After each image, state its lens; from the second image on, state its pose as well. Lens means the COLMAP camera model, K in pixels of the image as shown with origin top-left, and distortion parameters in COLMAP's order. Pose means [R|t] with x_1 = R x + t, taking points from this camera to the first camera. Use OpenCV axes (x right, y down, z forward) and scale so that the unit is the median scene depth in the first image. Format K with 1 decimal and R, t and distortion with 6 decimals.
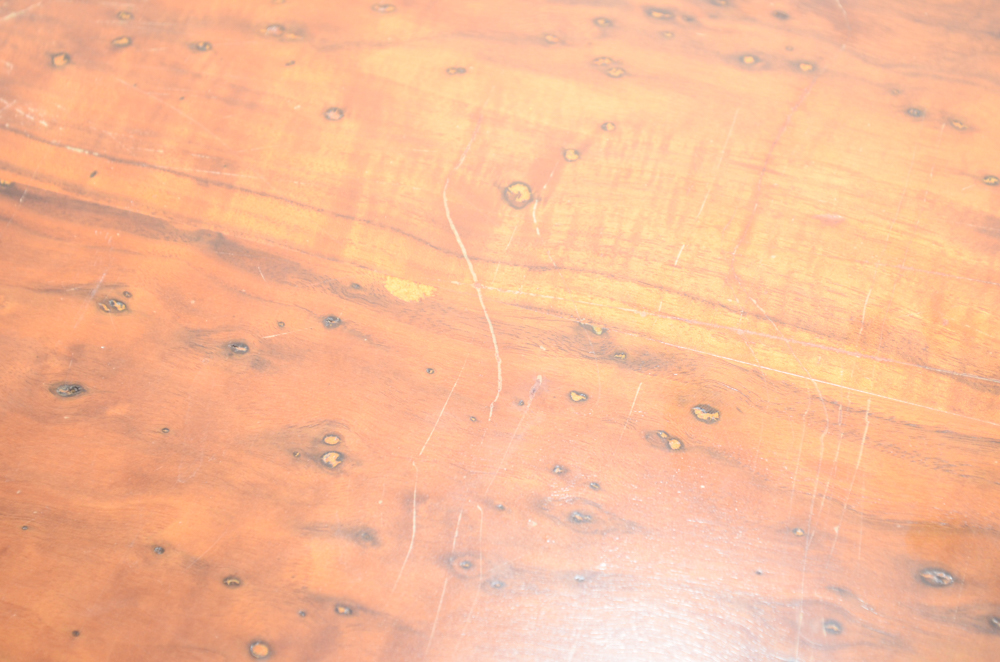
lens RADIAL K [[1435.8, 0, 500.1], [0, 1435.8, 328.2], [0, 0, 1]] dist [0.006856, 0.000000]
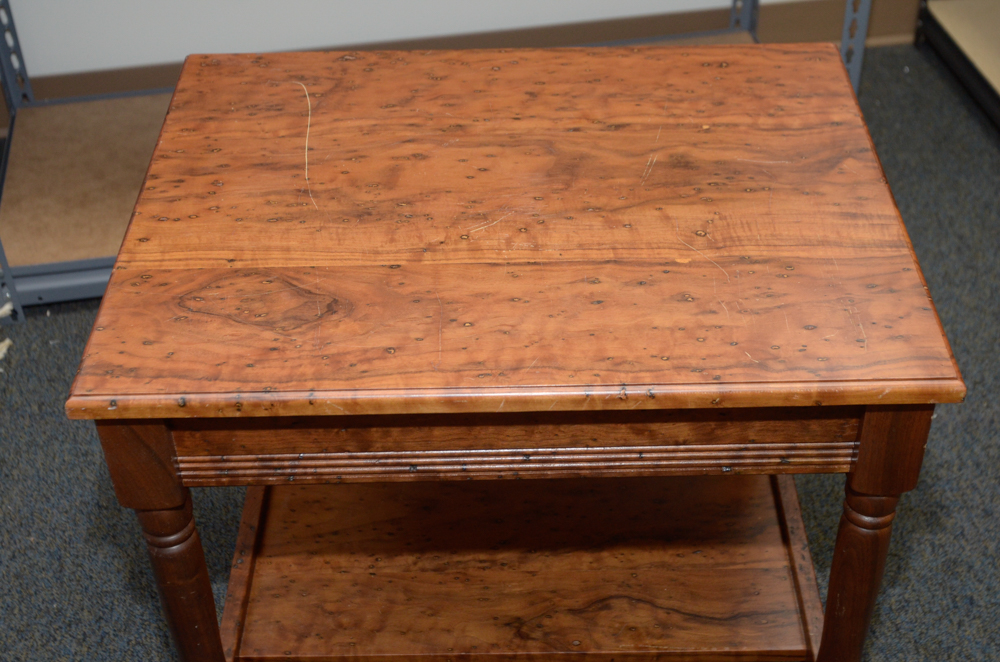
lens RADIAL K [[1435.8, 0, 505.1], [0, 1435.8, 332.7], [0, 0, 1]] dist [0.006856, 0.000000]
pose [[0.943888, -0.168176, 0.284241, -1.346621], [0.255538, 0.917112, -0.305950, 0.973794], [-0.209228, 0.361417, 0.908626, -1.689787]]
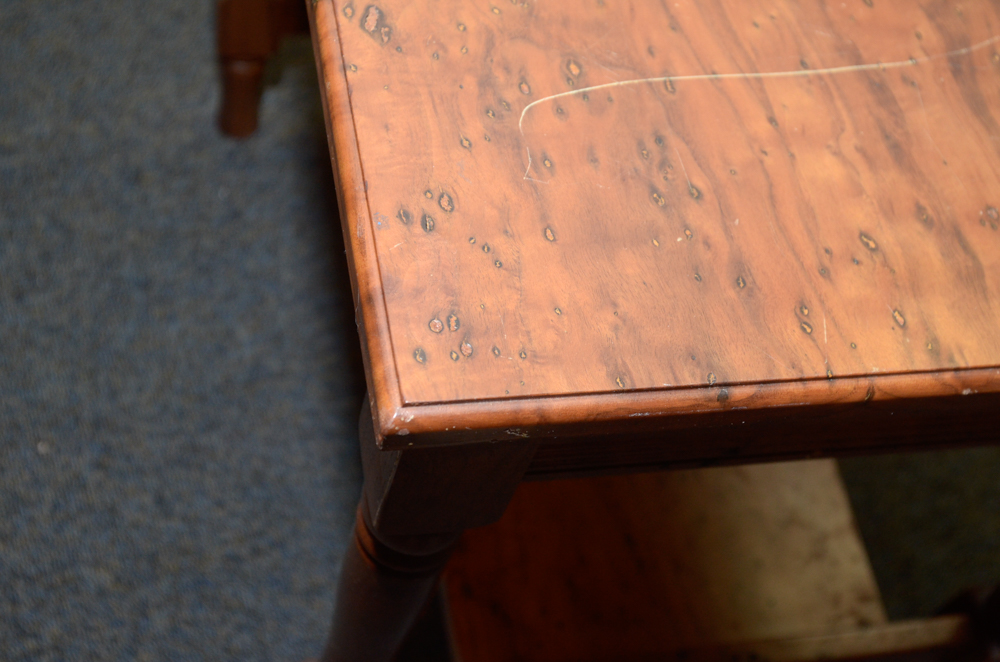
lens RADIAL K [[1435.8, 0, 497.4], [0, 1435.8, 333.2], [0, 0, 1]] dist [0.006856, 0.000000]
pose [[-0.492275, -0.755649, 0.432042, -1.437901], [0.640330, 0.021834, 0.767790, -2.008028], [-0.589613, 0.654613, 0.473116, 1.092503]]
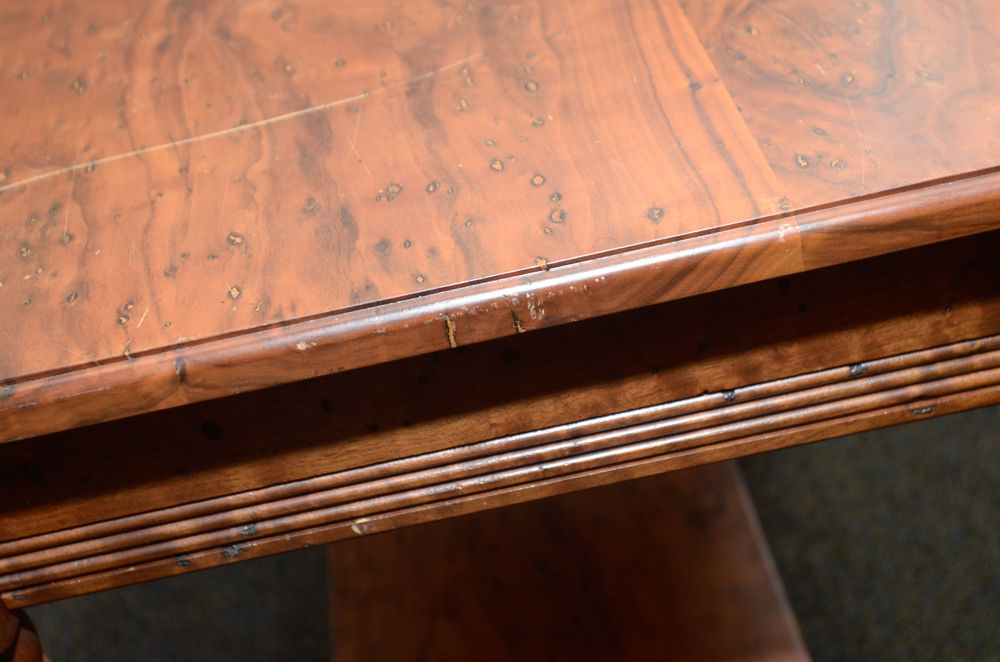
lens RADIAL K [[1435.8, 0, 501.8], [0, 1435.8, 334.5], [0, 0, 1]] dist [0.006856, 0.000000]
pose [[-0.417592, -0.432591, 0.799051, -2.136977], [0.859881, 0.096045, 0.501379, -1.133951], [-0.293637, 0.896460, 0.331869, 1.054754]]
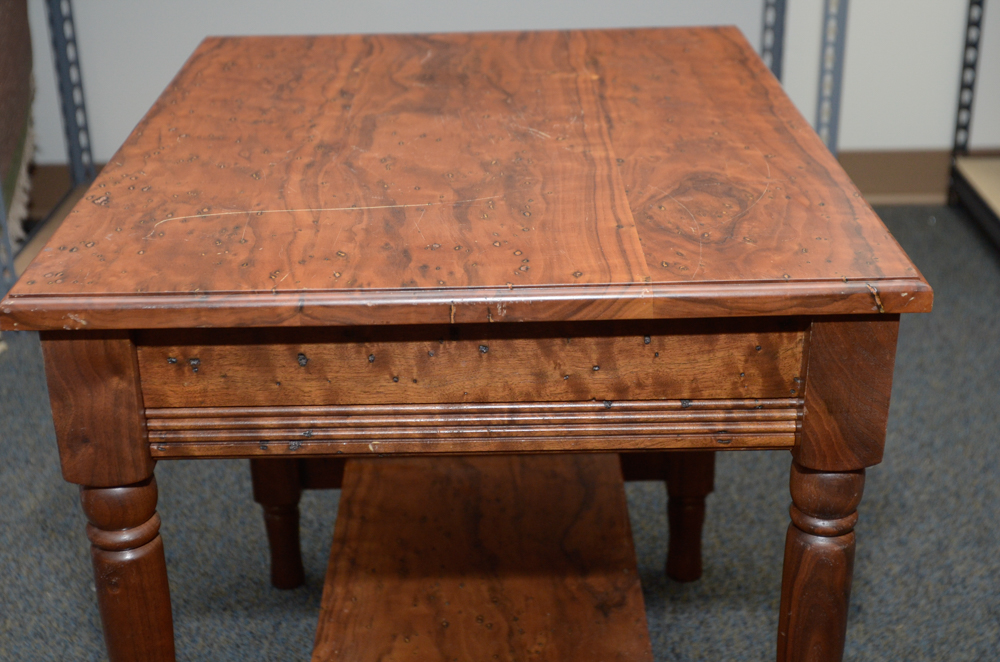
lens RADIAL K [[1435.8, 0, 499.5], [0, 1435.8, 330.9], [0, 0, 1]] dist [0.006856, 0.000000]
pose [[-0.331735, -0.322448, 0.886555, -3.109763], [0.823657, 0.359182, 0.438837, -1.448838], [-0.459937, 0.875794, 0.146433, 1.141042]]
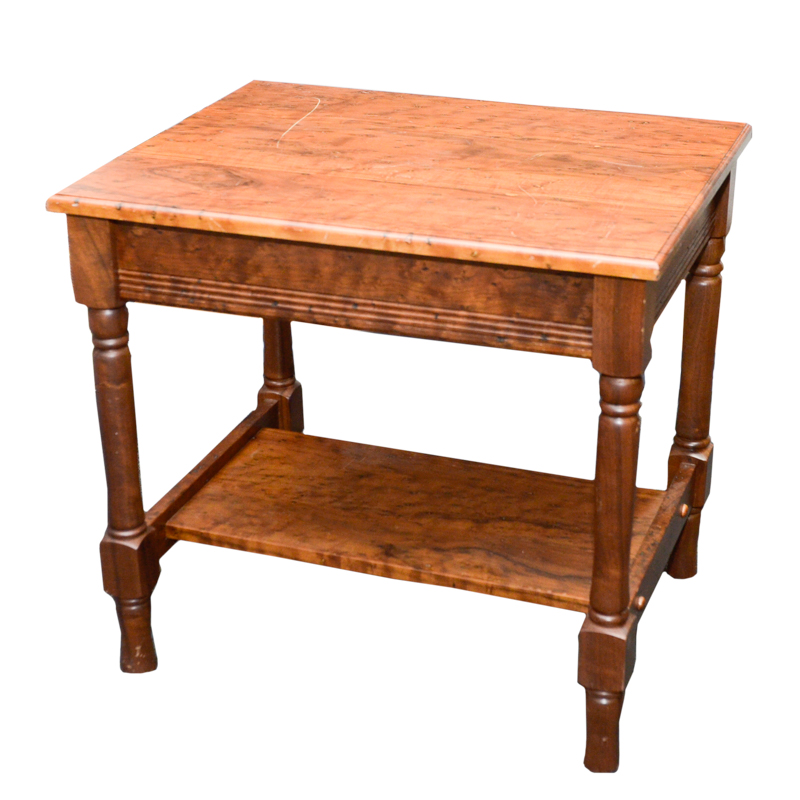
lens RADIAL K [[1721.2, 0, 392.2], [0, 1721.2, 401.6], [0, 0, 1]] dist [-0.038413, 0.000000]
pose [[0.997953, 0.063552, 0.007123, -0.399515], [-0.048796, 0.828730, -0.557518, 3.185353], [-0.041335, 0.556029, 0.830134, -2.685652]]
